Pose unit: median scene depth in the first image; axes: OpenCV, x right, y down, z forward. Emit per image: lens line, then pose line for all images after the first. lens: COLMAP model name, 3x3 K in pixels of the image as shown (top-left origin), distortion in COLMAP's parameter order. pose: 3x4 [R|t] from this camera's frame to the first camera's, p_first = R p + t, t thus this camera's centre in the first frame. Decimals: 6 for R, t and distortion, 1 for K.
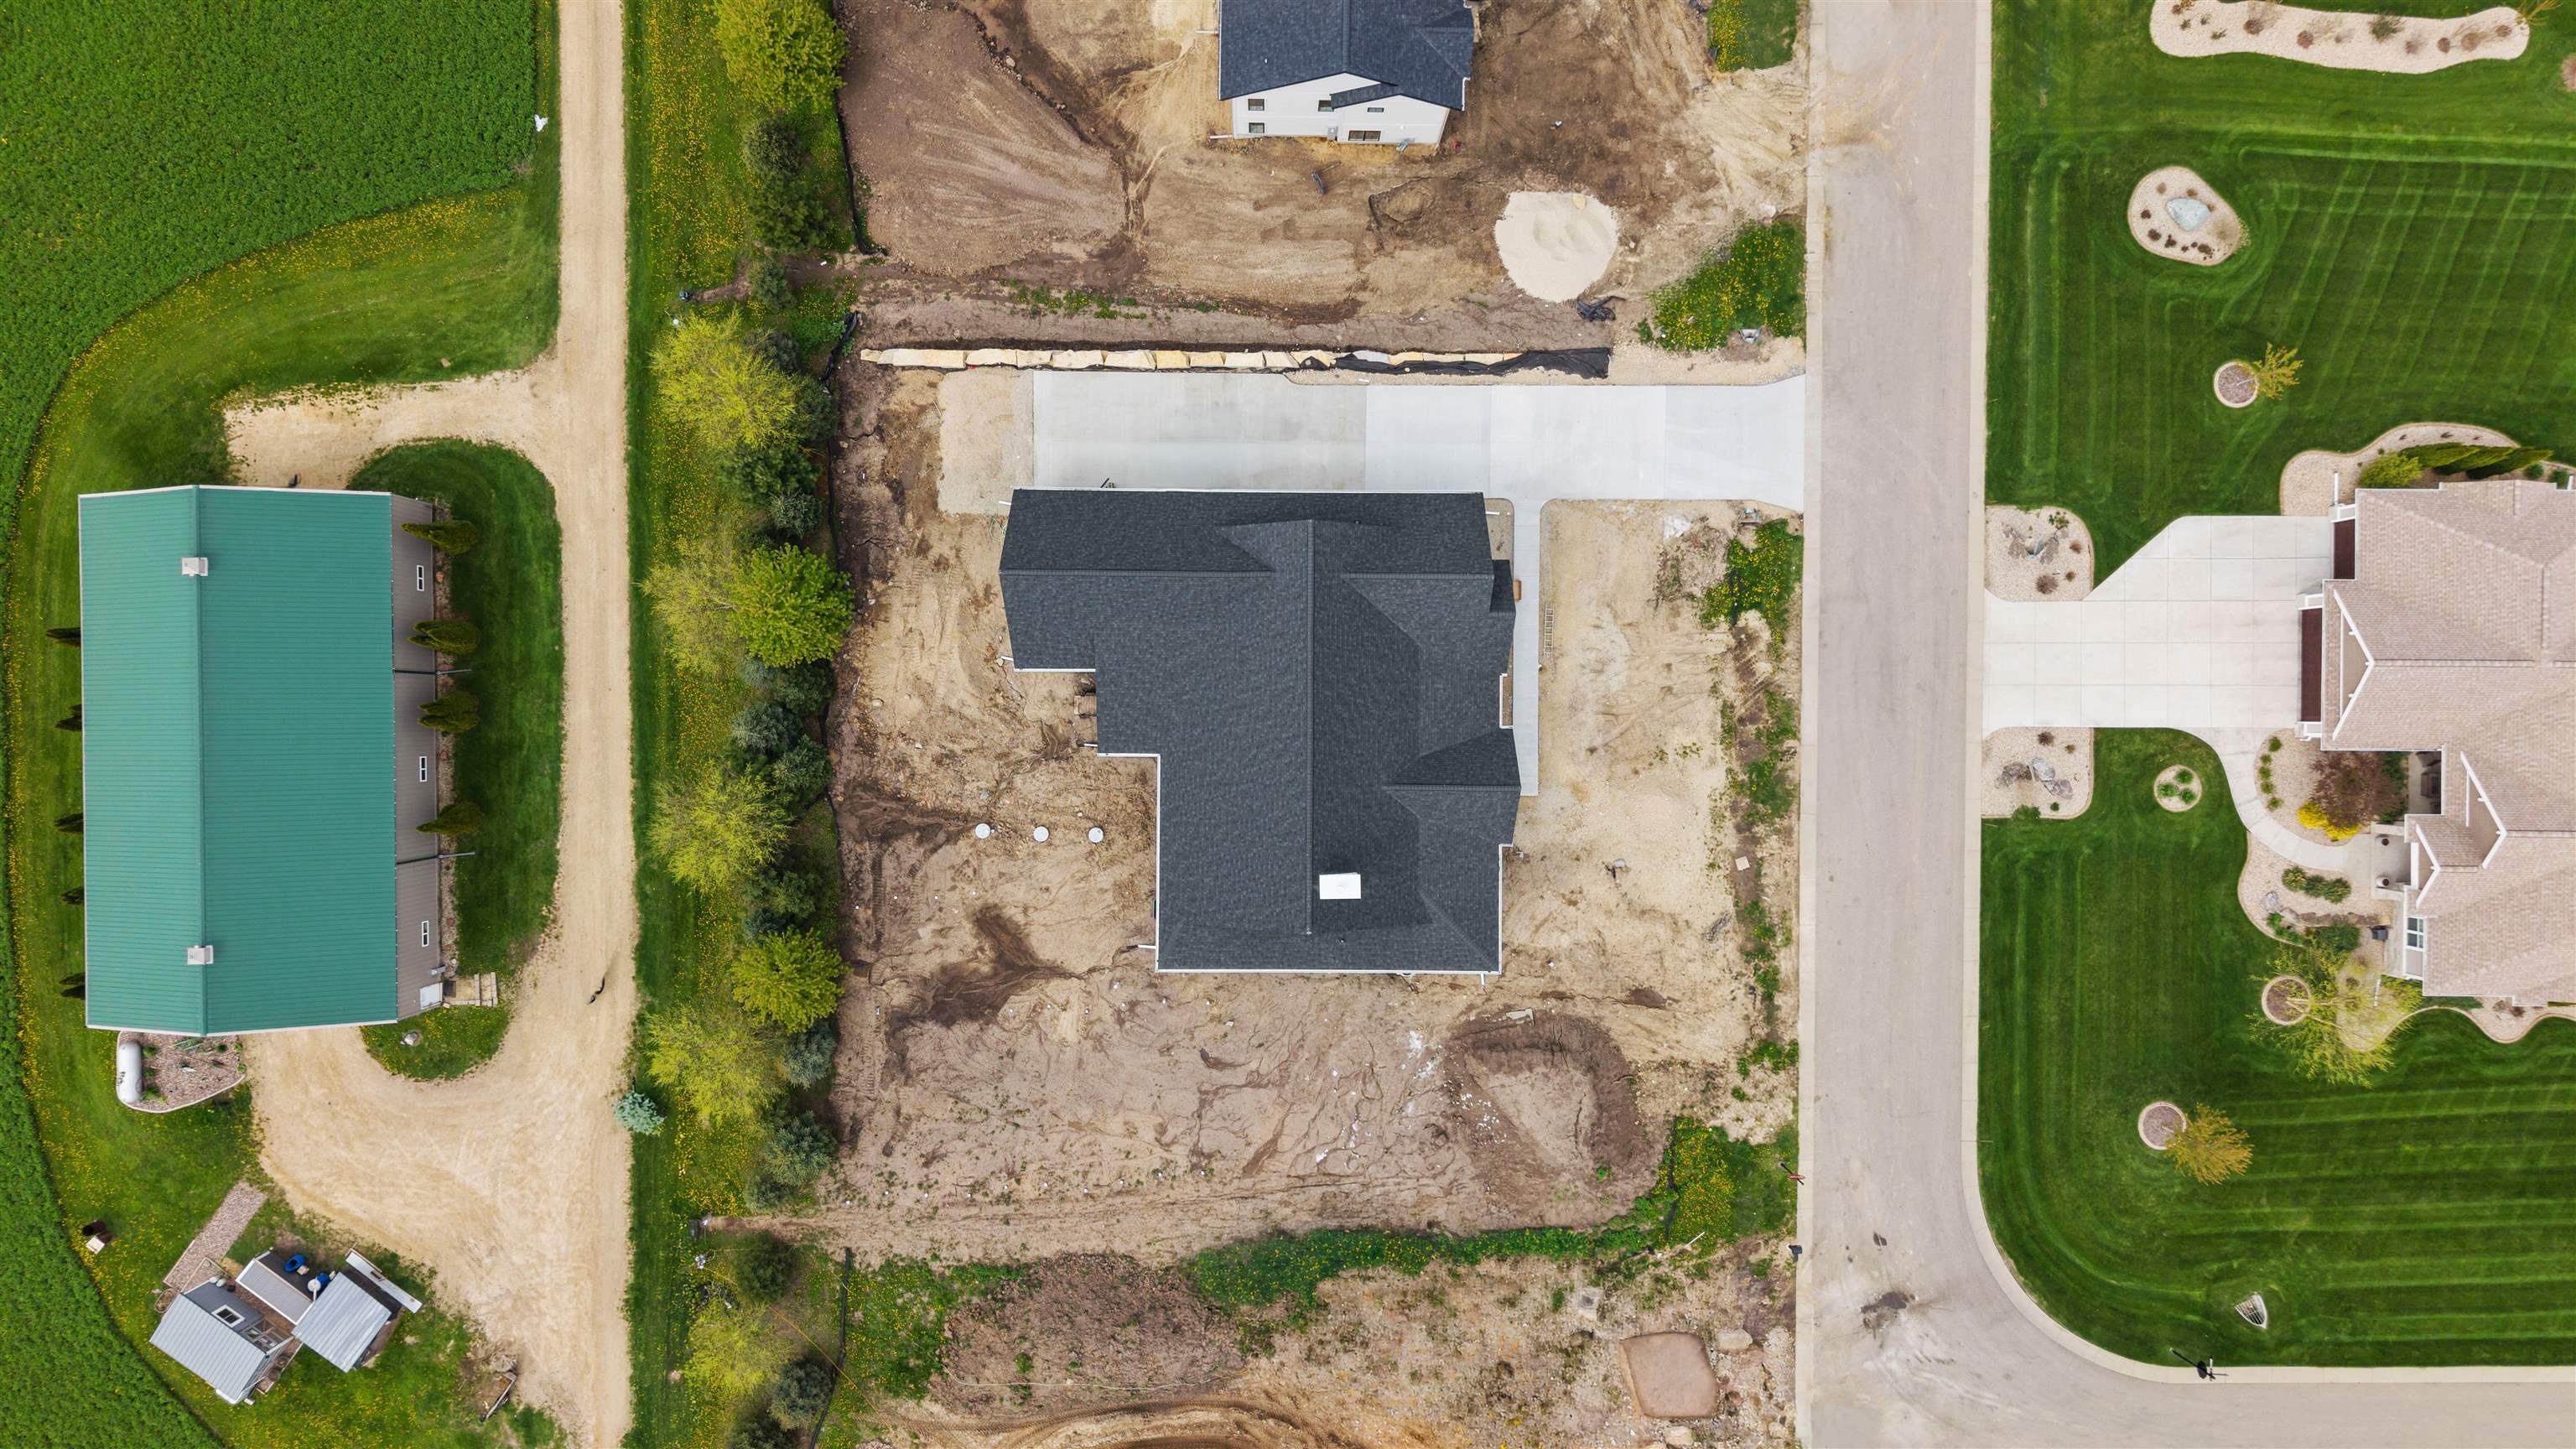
lens RADIAL K [[1793.3, 0, 1288.0], [0, 1793.3, 724.5], [0, 0, 1]] dist [0.029138, -0.036892]
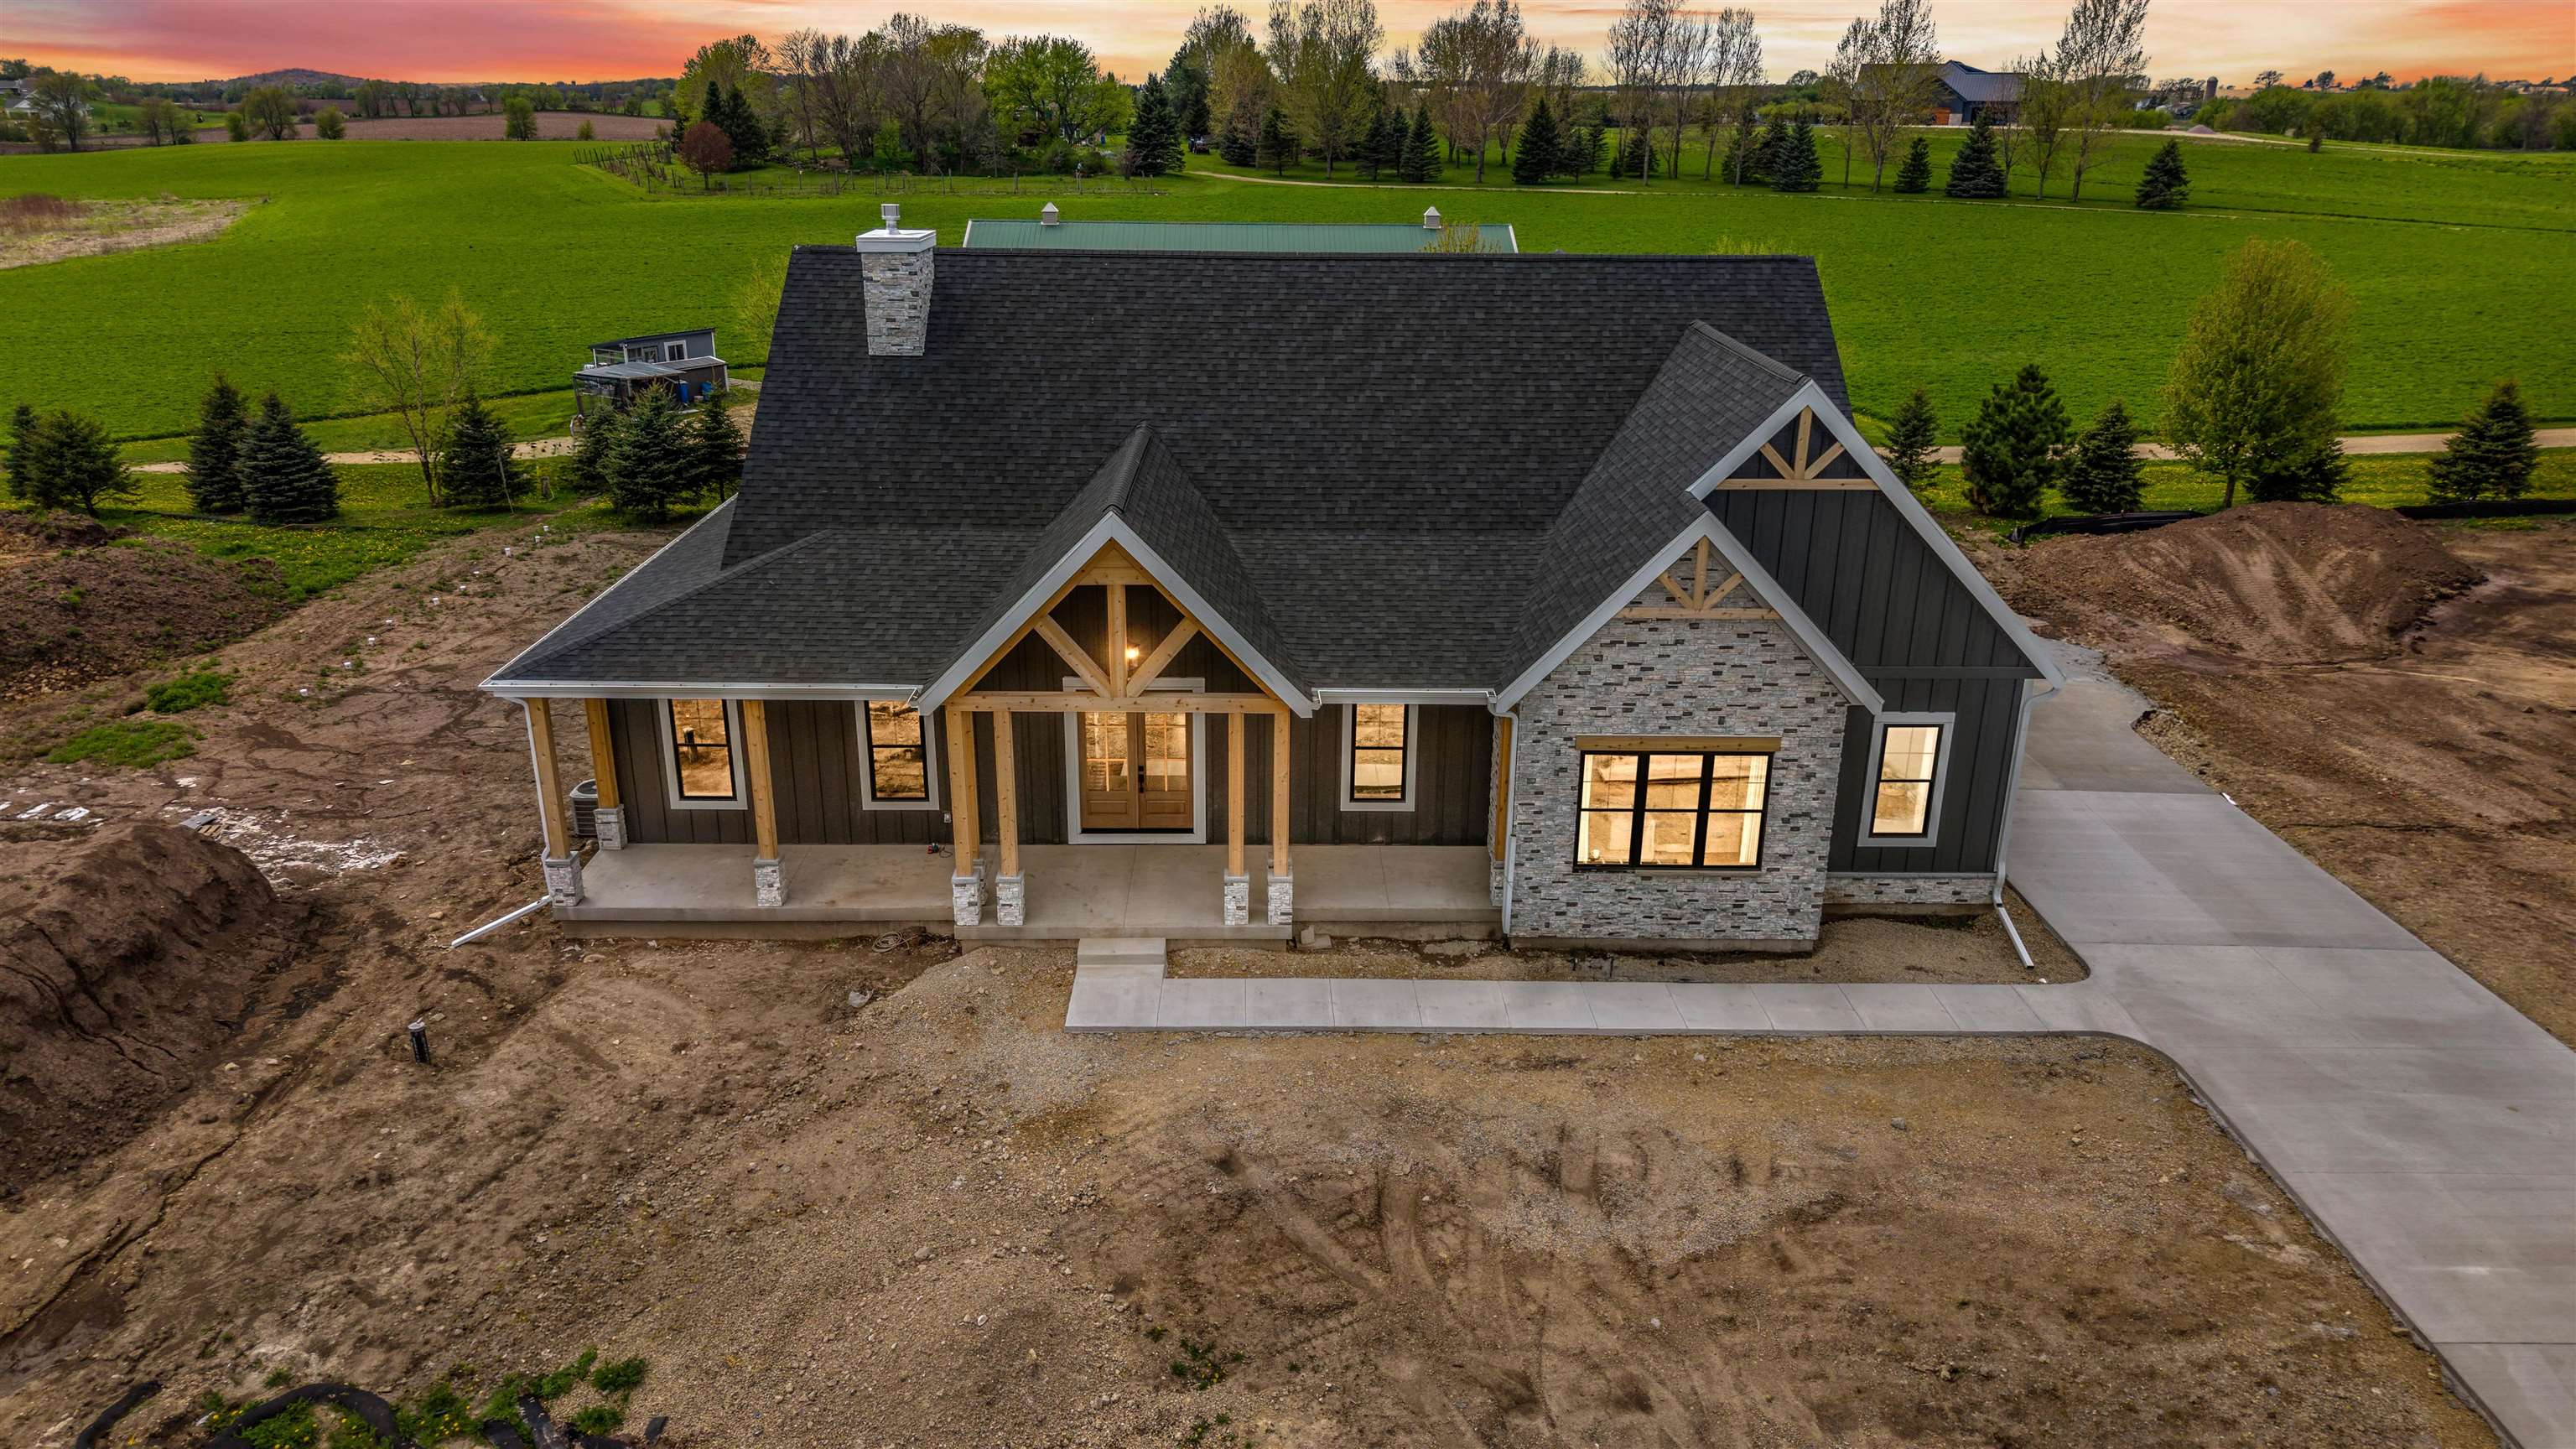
lens RADIAL K [[1713.7, 0, 1288.2], [0, 1713.7, 732.7], [0, 0, 1]] dist [0.030398, -0.035414]
pose [[0.017881, 0.328196, -0.944441, 0.369883], [-0.999682, -0.010907, -0.022717, 0.012155], [-0.017757, 0.944547, 0.327896, 0.864525]]
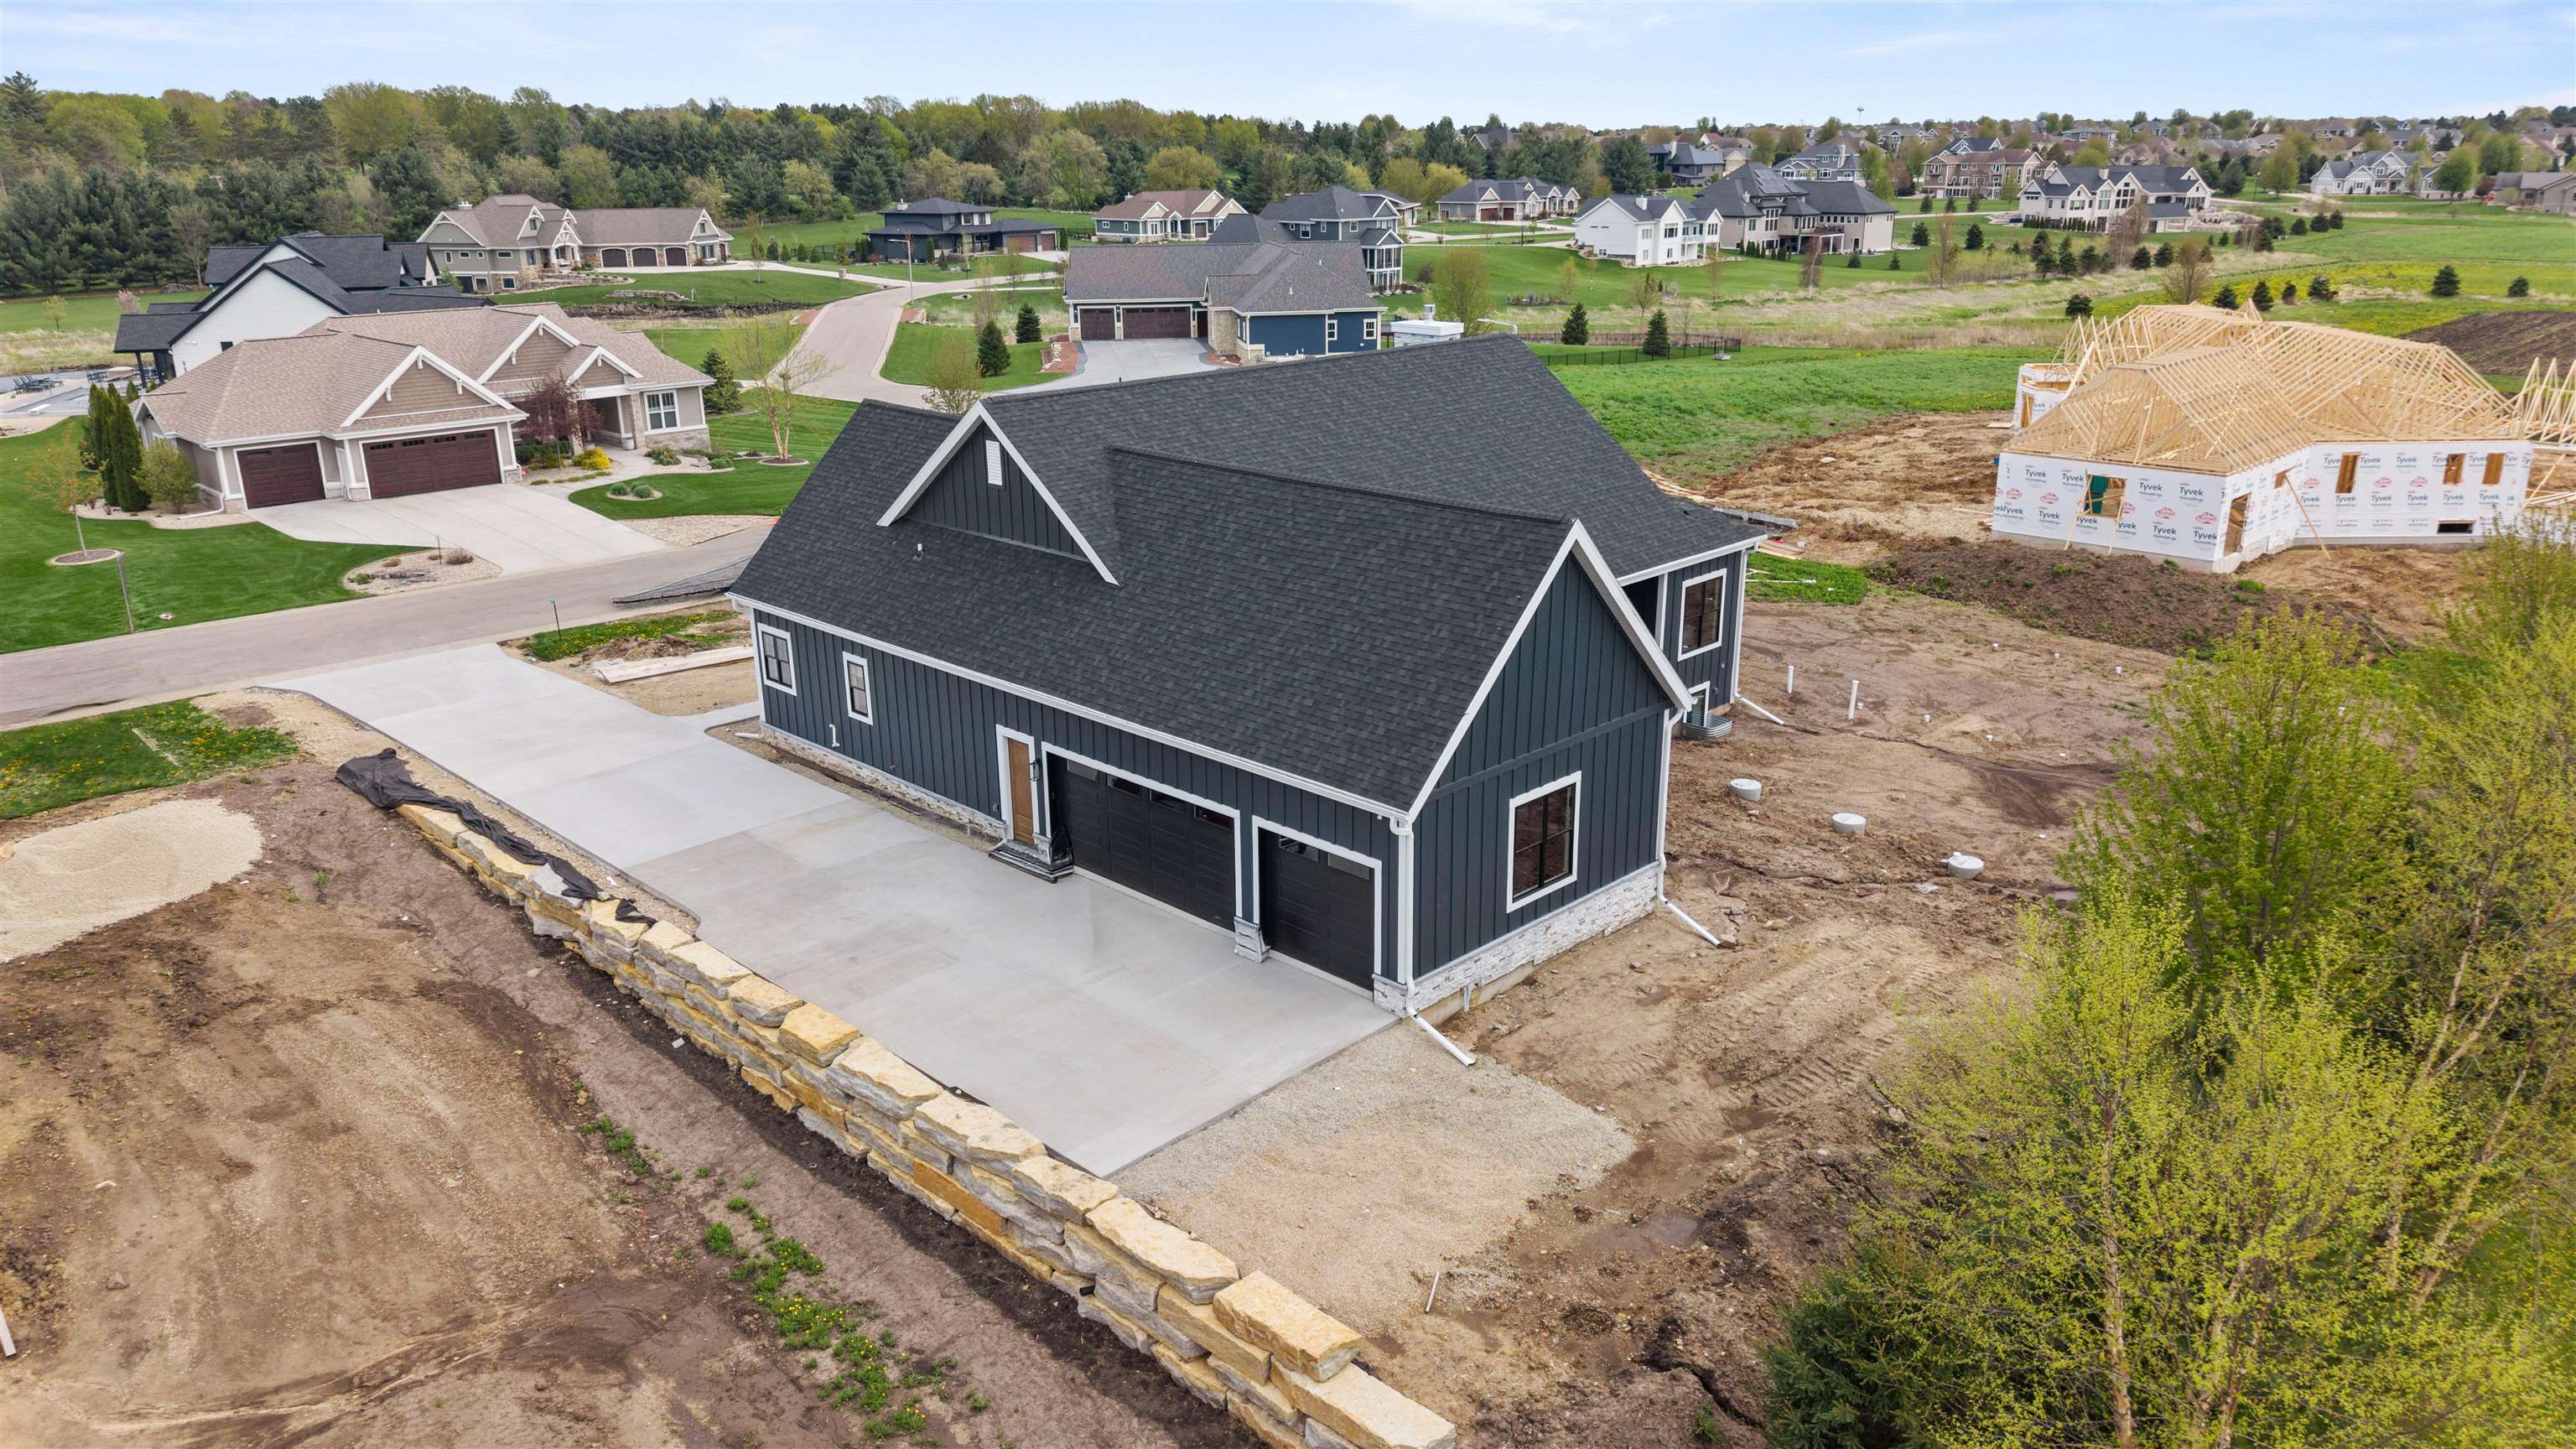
lens RADIAL K [[1742.5, 0, 1301.3], [0, 1742.5, 770.1], [0, 0, 1]] dist [-0.002780, -0.000265]
pose [[-0.716966, -0.247719, 0.651609, -0.329282], [0.697107, -0.253488, 0.670660, -0.343047], [-0.000960, 0.935082, 0.354430, 0.823440]]
